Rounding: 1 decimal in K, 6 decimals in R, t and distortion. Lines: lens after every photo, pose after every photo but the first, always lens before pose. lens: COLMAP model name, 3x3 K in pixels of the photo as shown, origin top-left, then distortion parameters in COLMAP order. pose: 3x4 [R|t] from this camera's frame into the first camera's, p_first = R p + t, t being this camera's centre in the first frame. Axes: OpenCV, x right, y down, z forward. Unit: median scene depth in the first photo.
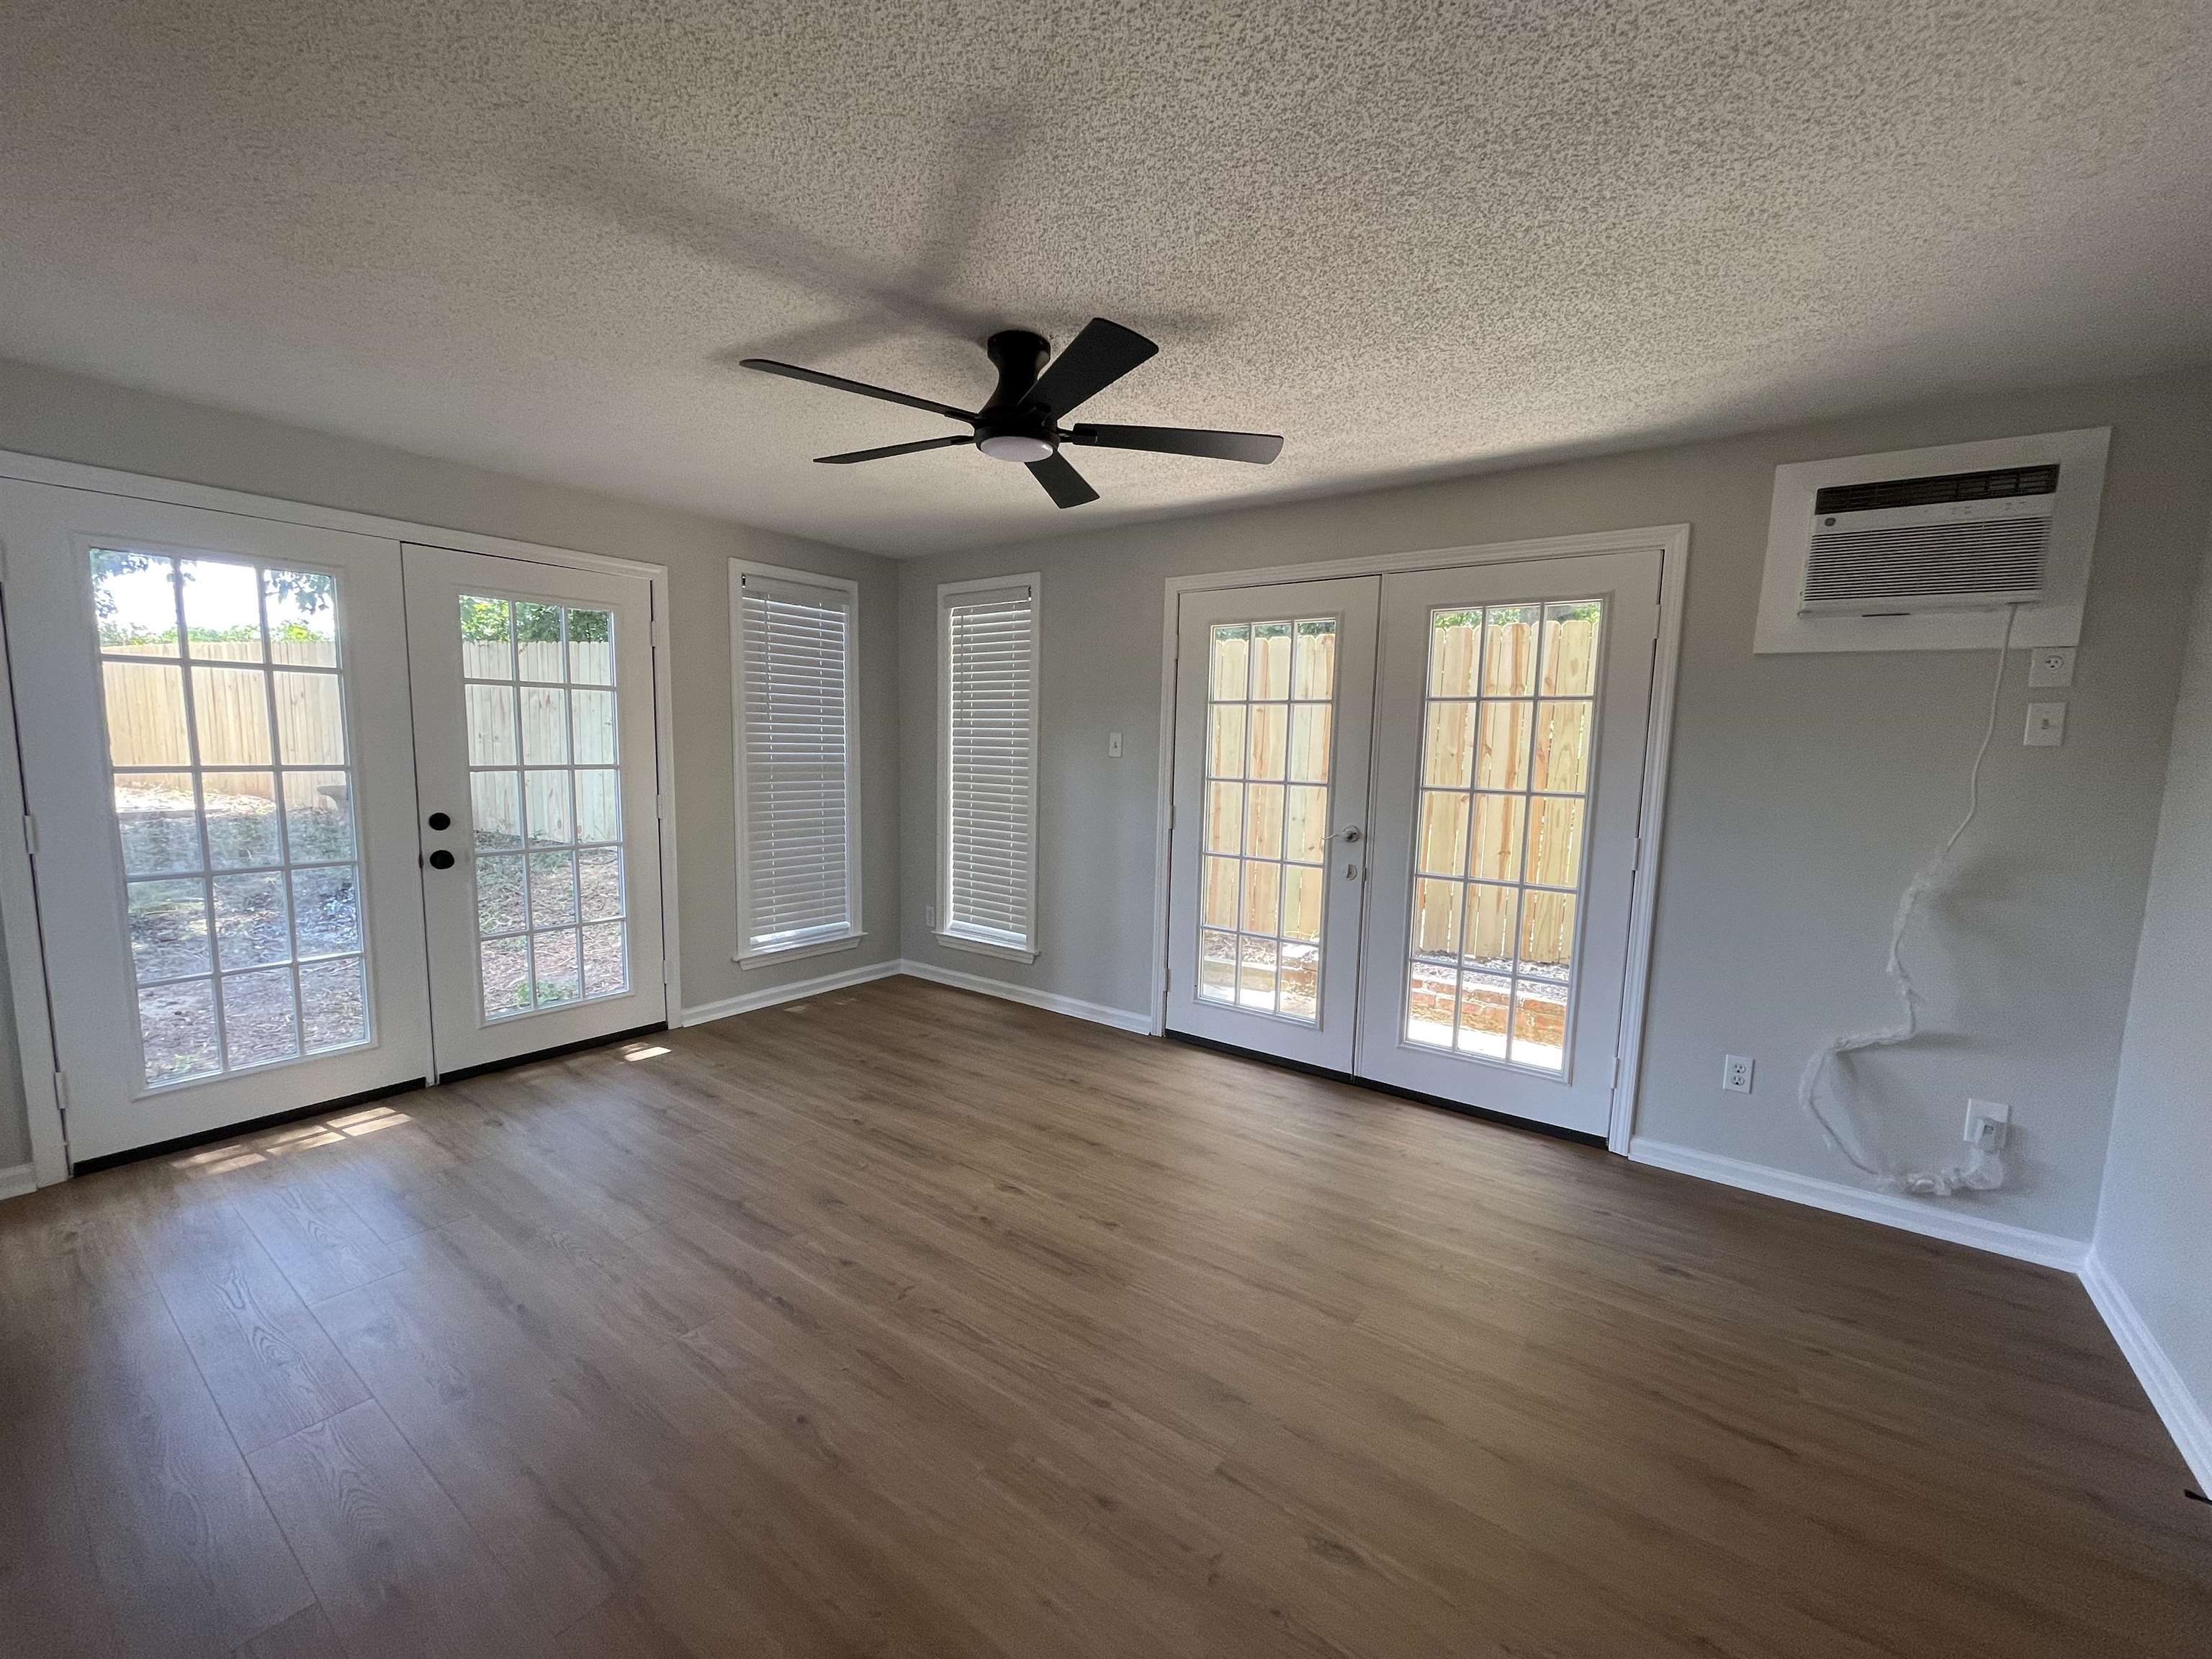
lens RADIAL K [[889.9, 0, 1102.3], [0, 889.9, 838.4], [0, 0, 1]] dist [-0.002704, 0.001055]
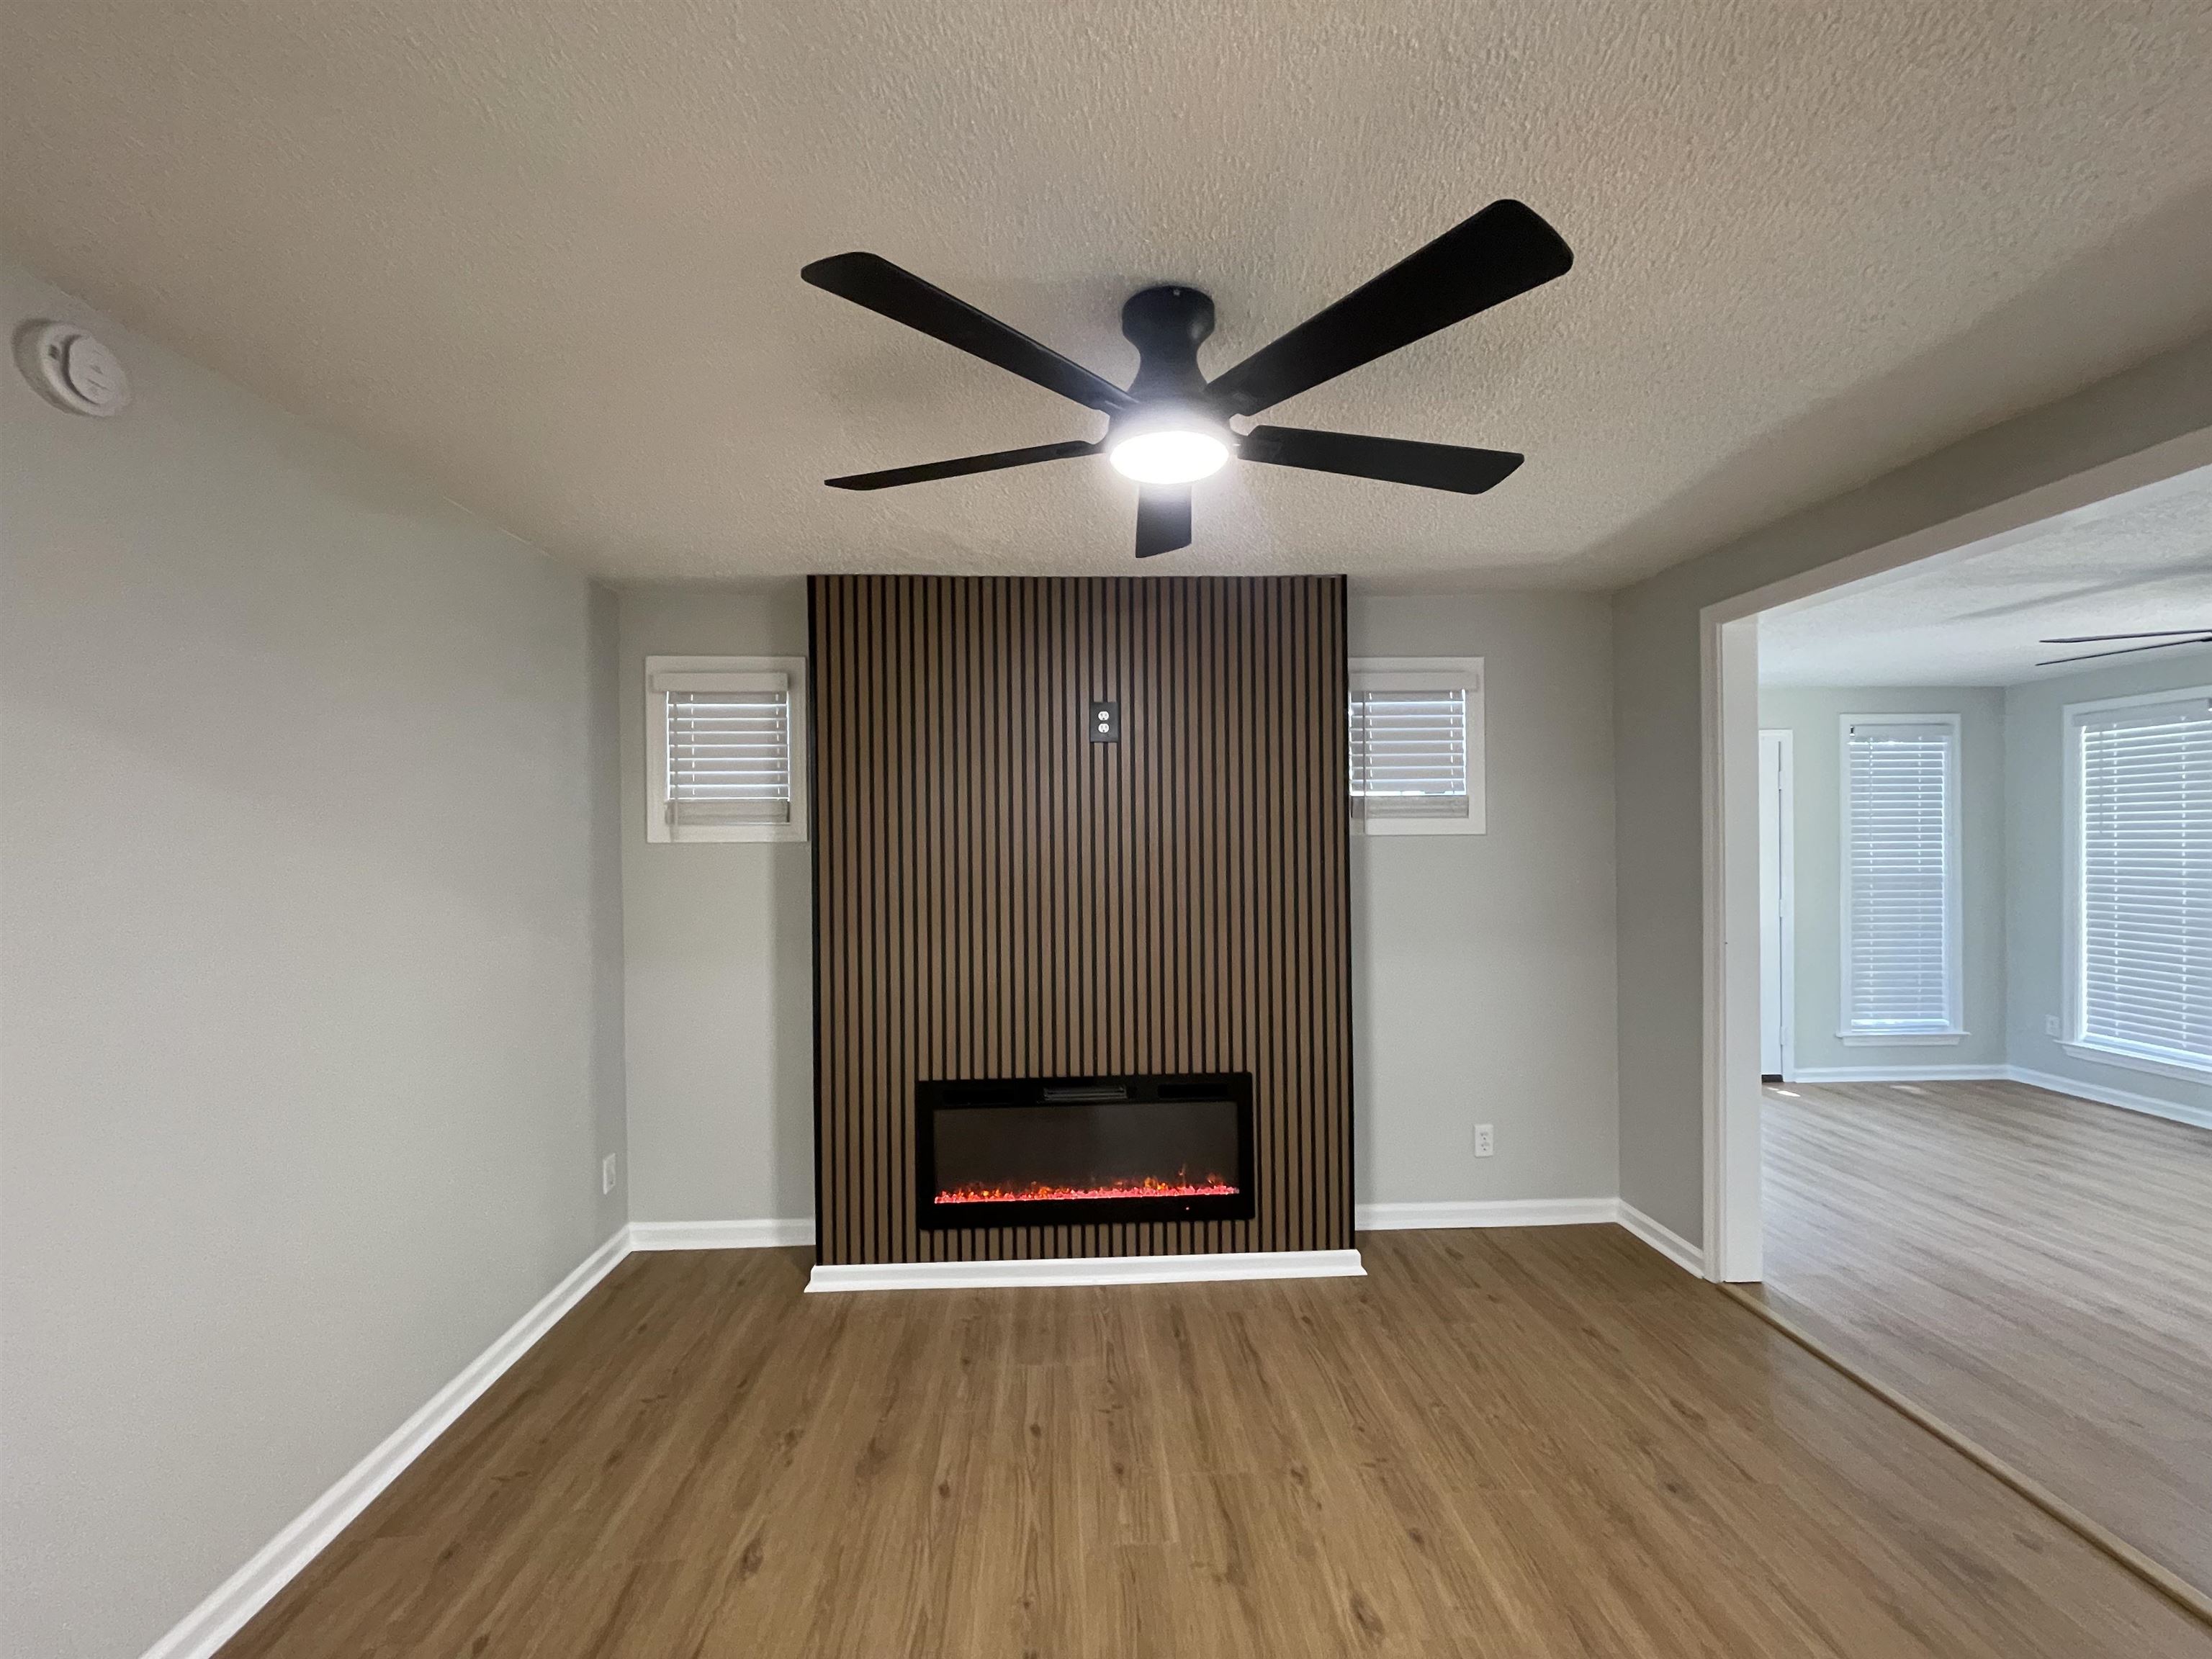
lens RADIAL K [[889.9, 0, 1102.5], [0, 889.9, 838.1], [0, 0, 1]] dist [-0.002704, 0.001055]
pose [[0.623227, -0.029406, -0.781488, -0.077112], [-0.059333, 0.994635, -0.084744, 0.027723], [0.779787, 0.099183, 0.618139, -0.527083]]
